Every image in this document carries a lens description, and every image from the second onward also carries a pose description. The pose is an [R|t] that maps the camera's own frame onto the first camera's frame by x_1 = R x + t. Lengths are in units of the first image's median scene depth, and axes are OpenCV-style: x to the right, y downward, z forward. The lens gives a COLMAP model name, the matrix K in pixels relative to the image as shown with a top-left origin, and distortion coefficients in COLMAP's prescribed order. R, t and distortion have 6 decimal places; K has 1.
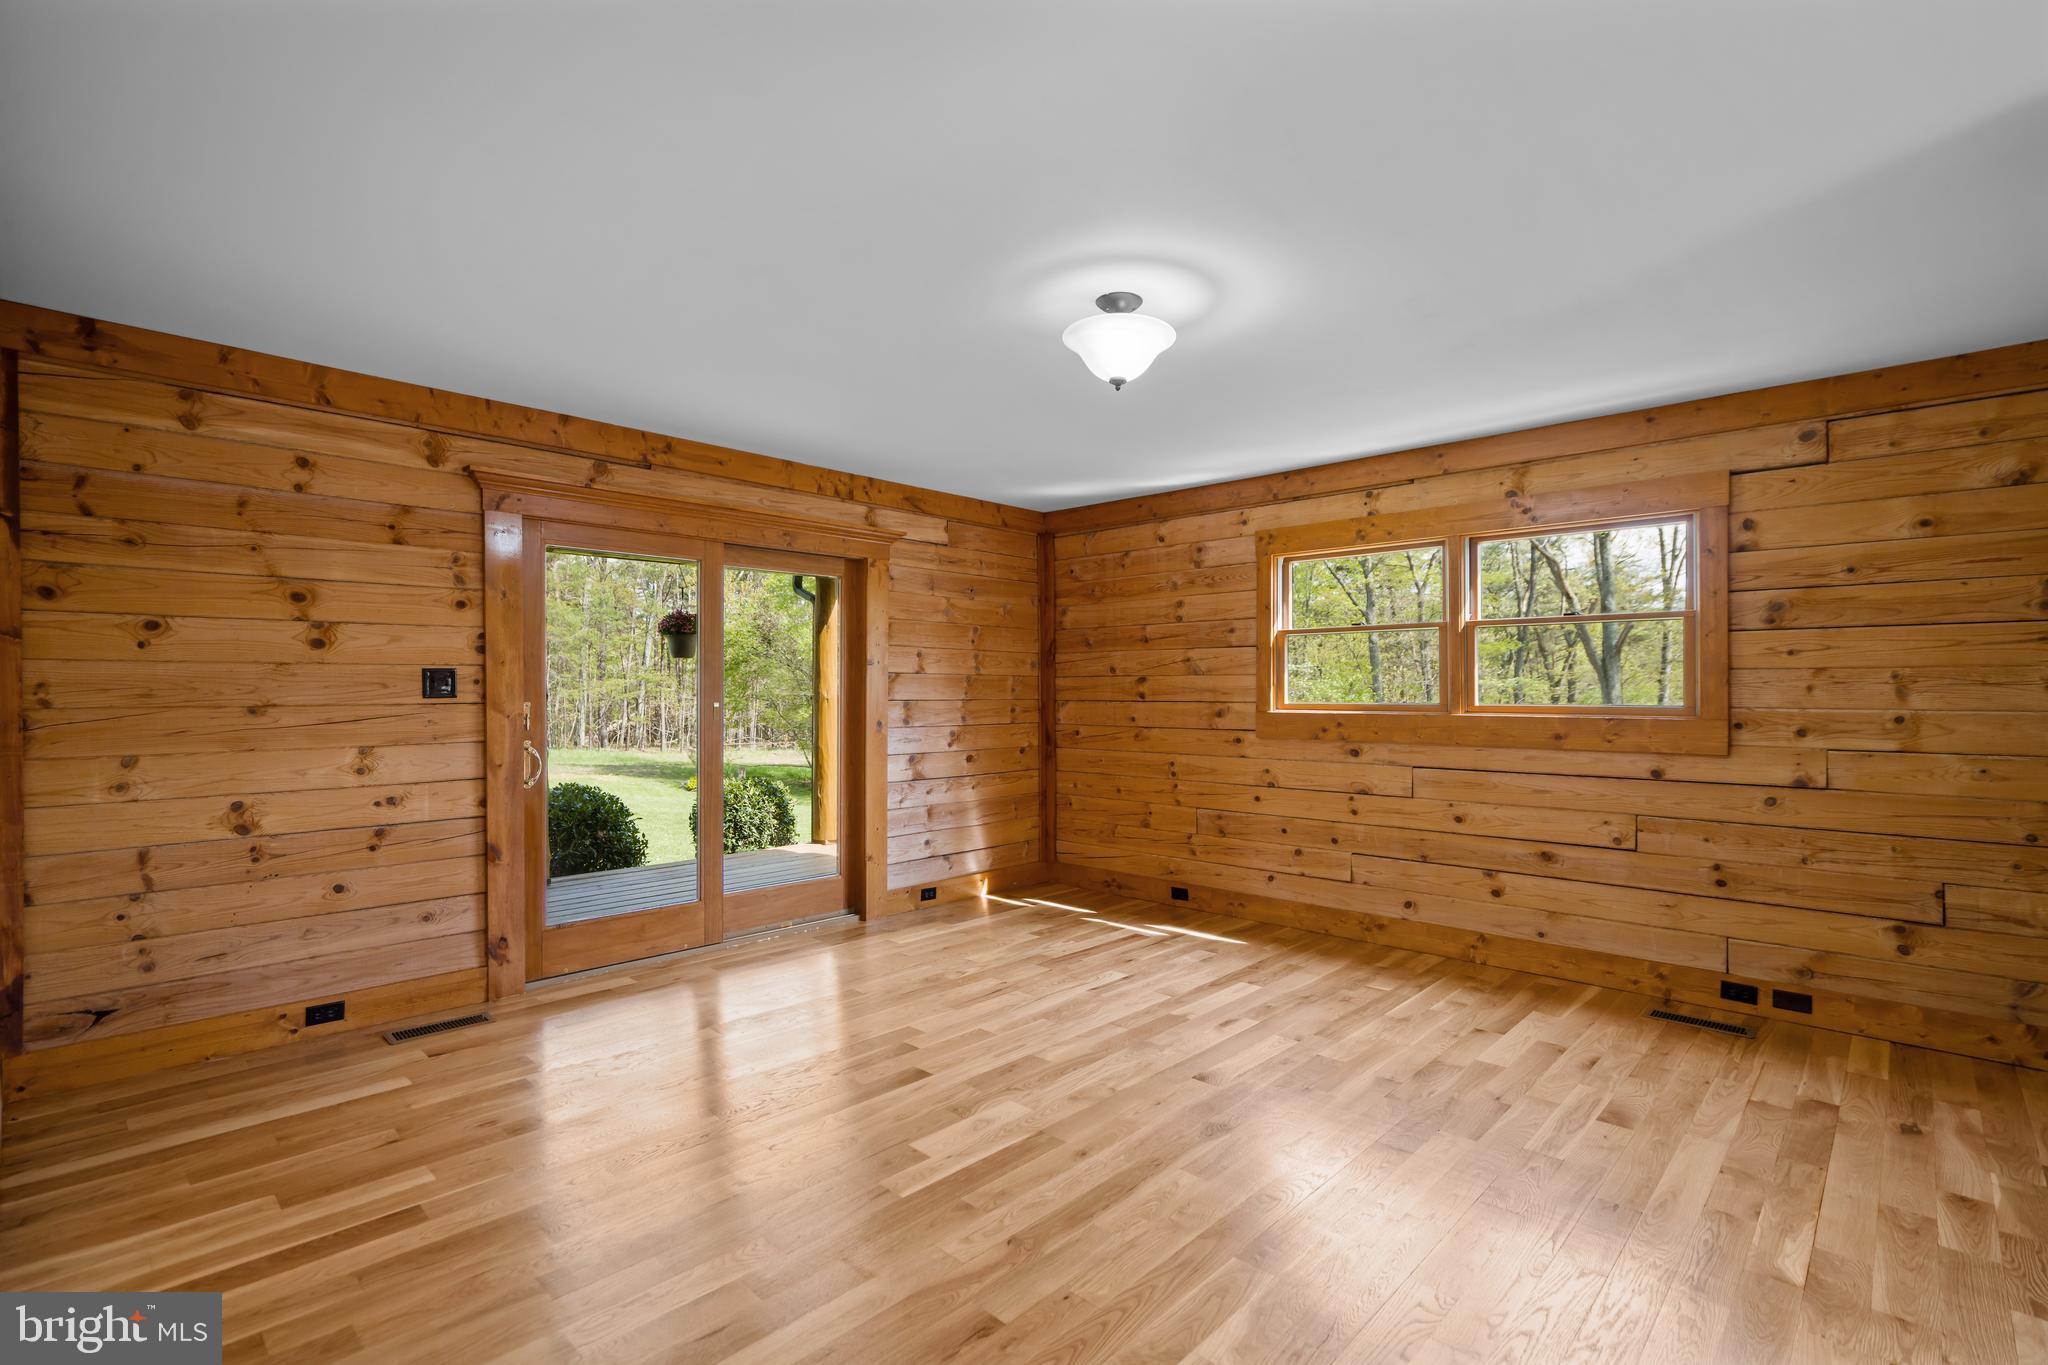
lens RADIAL K [[939.3, 0, 1025.0], [0, 939.3, 692.0], [0, 0, 1]] dist [-0.000127, 0.001821]
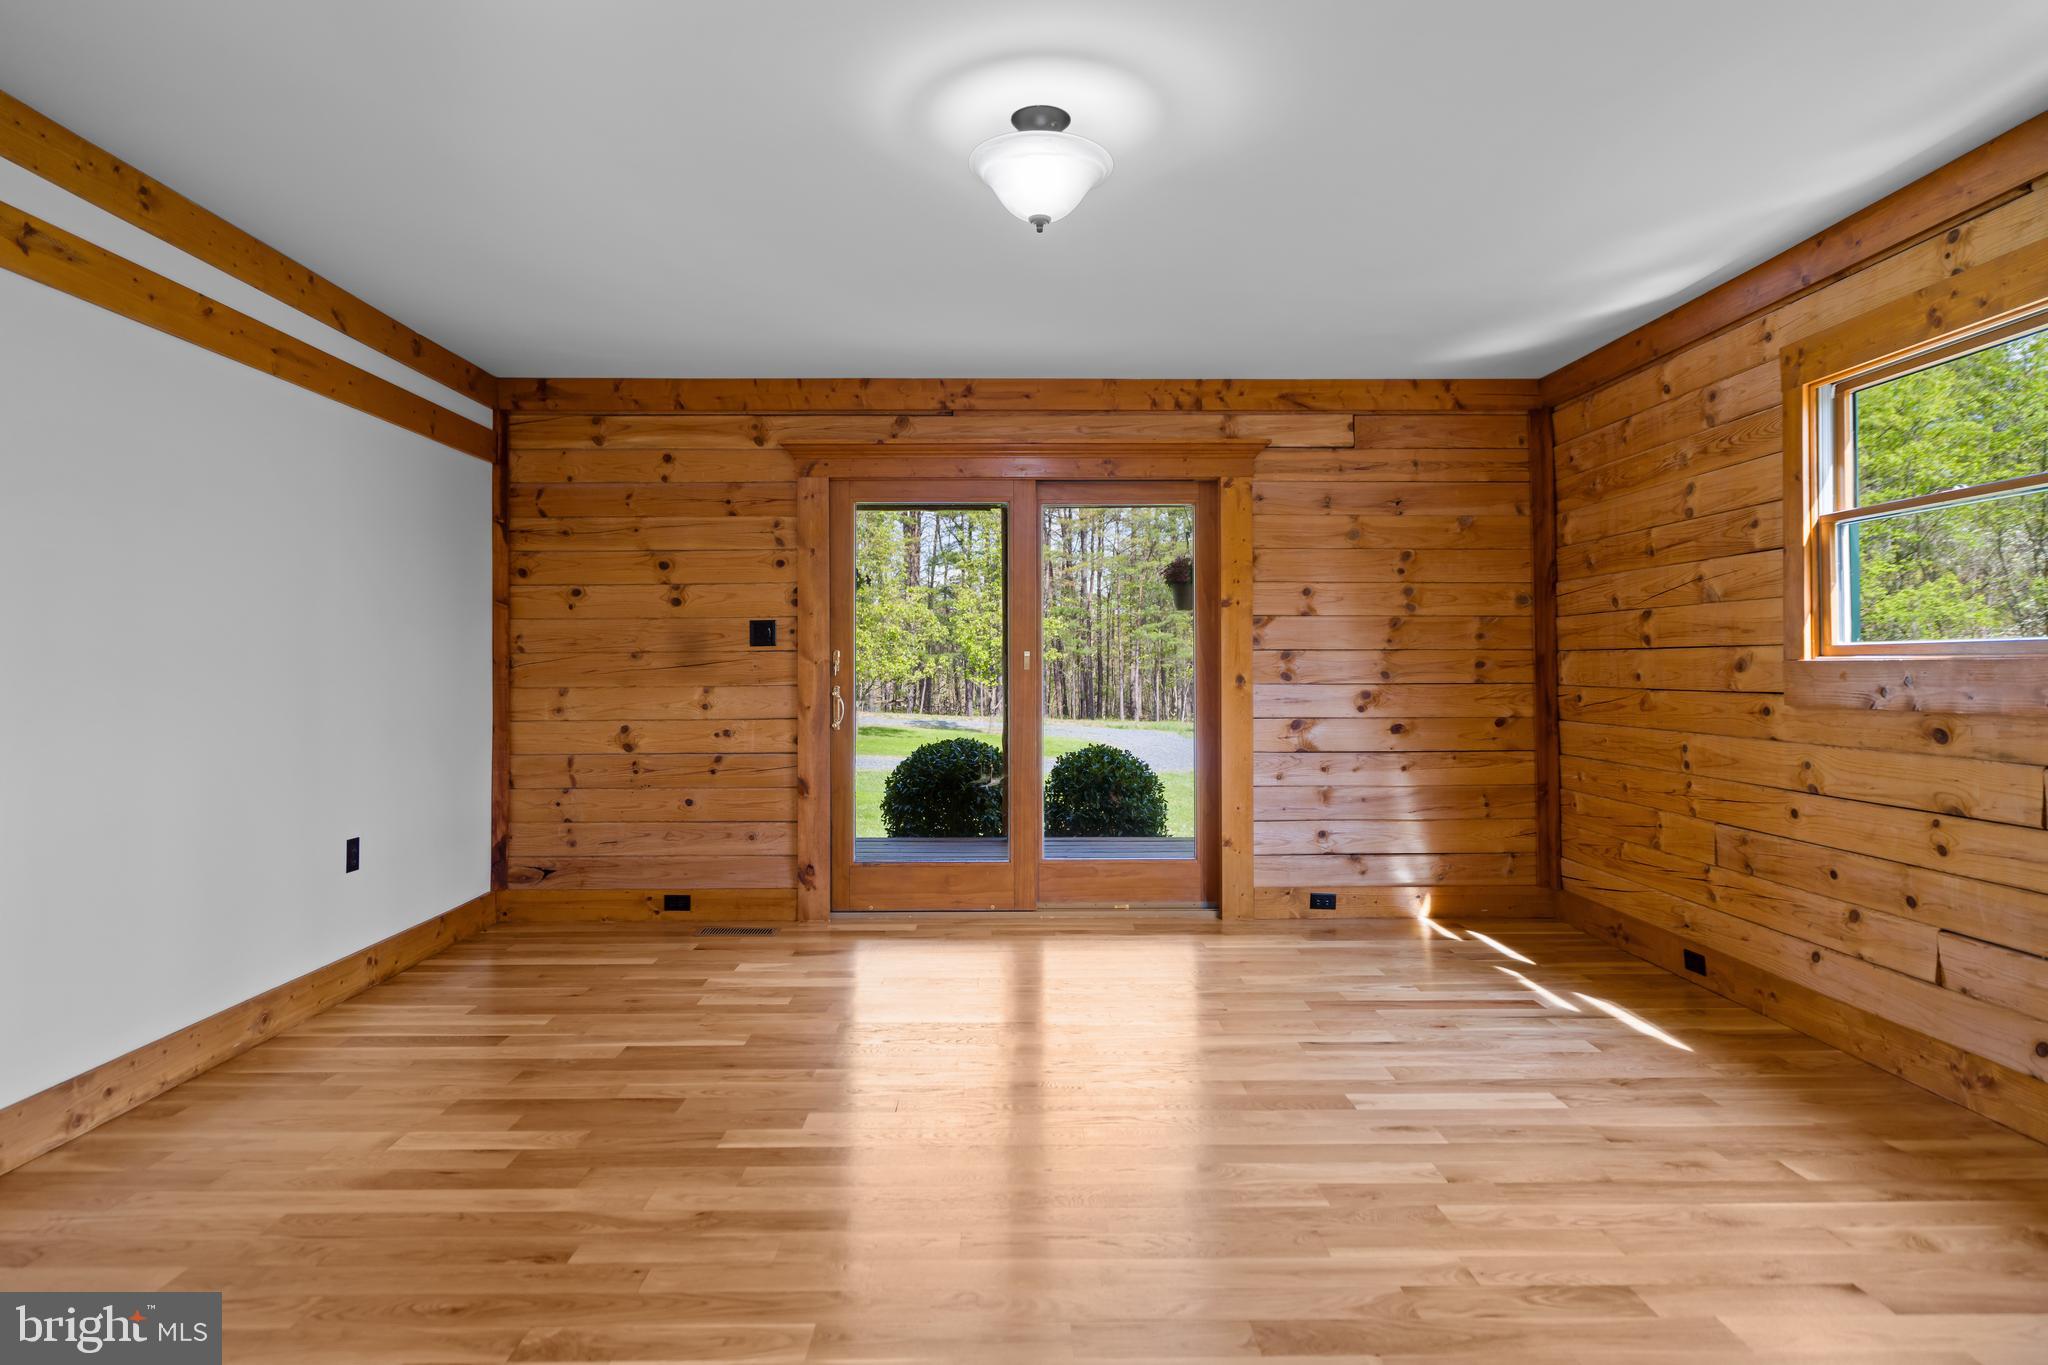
lens RADIAL K [[1123.9, 0, 1018.7], [0, 1123.9, 640.6], [0, 0, 1]] dist [0.005424, 0.005914]
pose [[0.704717, -0.018751, -0.709240, 0.464723], [0.003347, 0.999727, -0.023105, 0.026355], [0.709480, 0.013909, 0.704588, 0.207725]]
